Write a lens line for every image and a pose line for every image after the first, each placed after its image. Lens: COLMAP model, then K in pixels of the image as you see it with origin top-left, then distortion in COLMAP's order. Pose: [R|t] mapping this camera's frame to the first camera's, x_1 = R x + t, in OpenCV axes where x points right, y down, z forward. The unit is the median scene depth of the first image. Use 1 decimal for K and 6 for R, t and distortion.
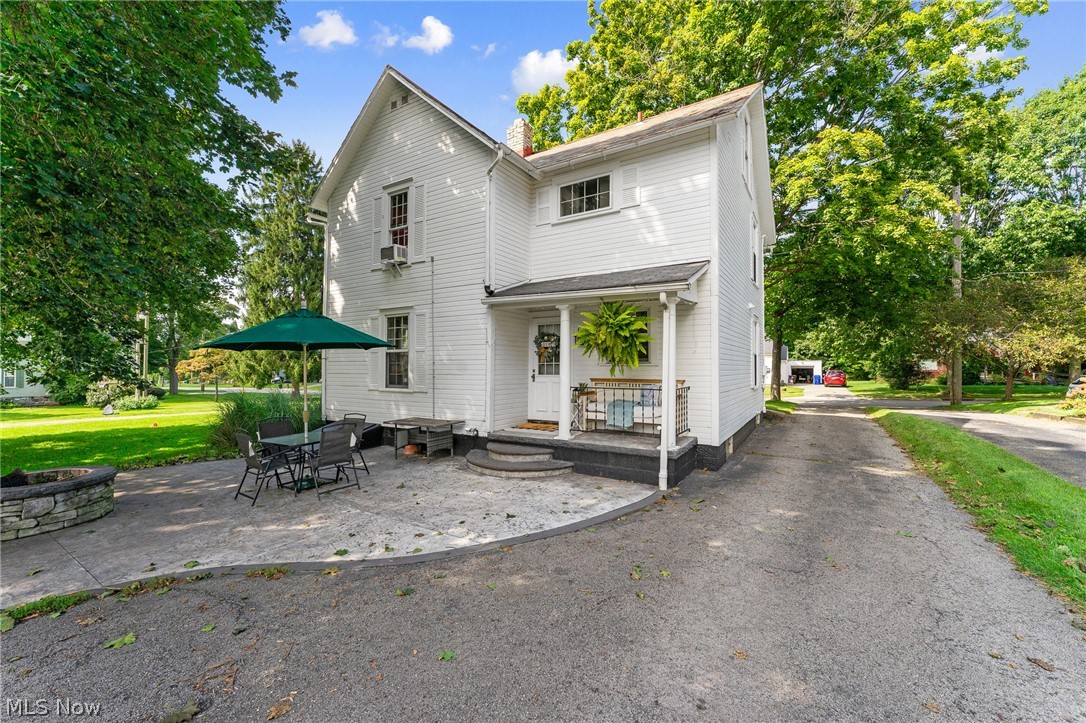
lens RADIAL K [[467.5, 0, 546.4], [0, 467.5, 365.0], [0, 0, 1]] dist [-0.001123, -0.000401]
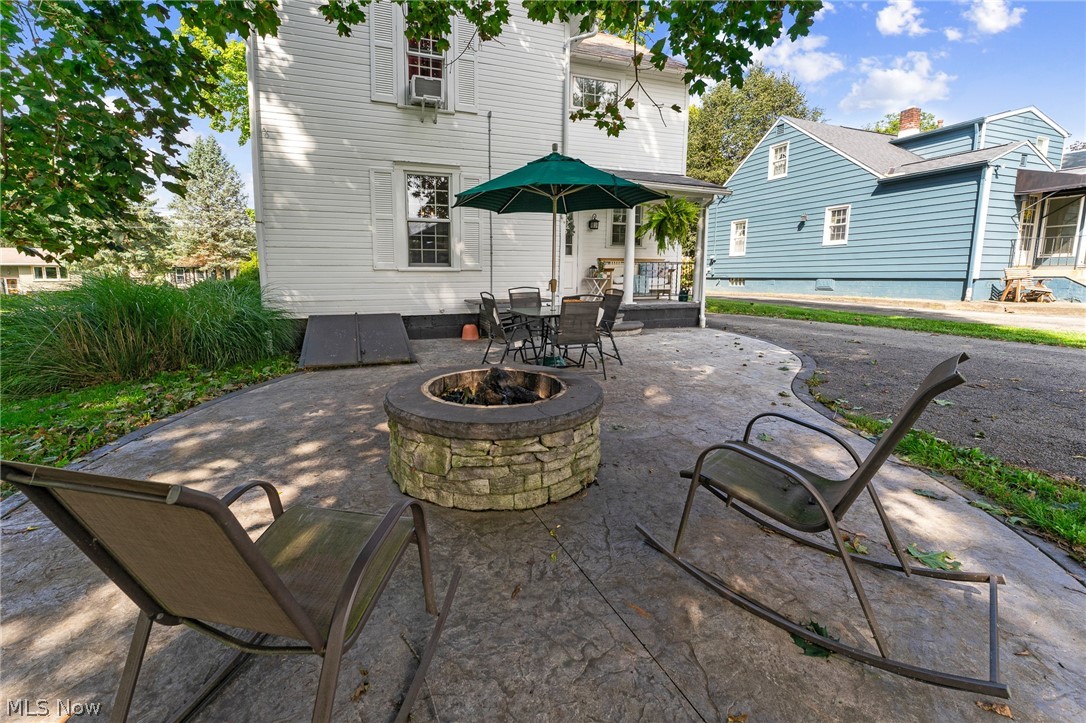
lens RADIAL K [[467.5, 0, 544.2], [0, 467.5, 352.2], [0, 0, 1]] dist [-0.001123, -0.000401]
pose [[0.585767, -0.132878, 0.799513, -1.066137], [-0.001784, 0.986255, 0.165221, 0.074546], [-0.810478, -0.098207, 0.577478, 0.424049]]
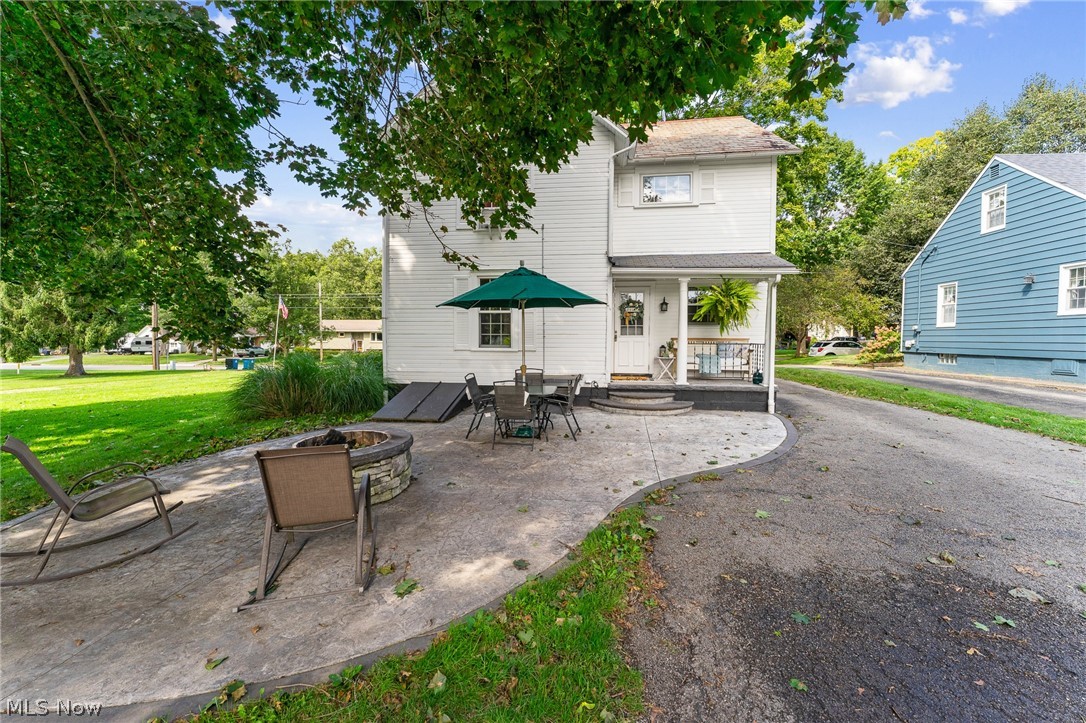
lens RADIAL K [[467.5, 0, 540.7], [0, 467.5, 364.8], [0, 0, 1]] dist [-0.001123, -0.000401]
pose [[0.900235, -0.020919, 0.434901, -0.820824], [-0.006028, 0.998151, 0.060490, 0.028281], [-0.435362, -0.057077, 0.898444, 0.025316]]
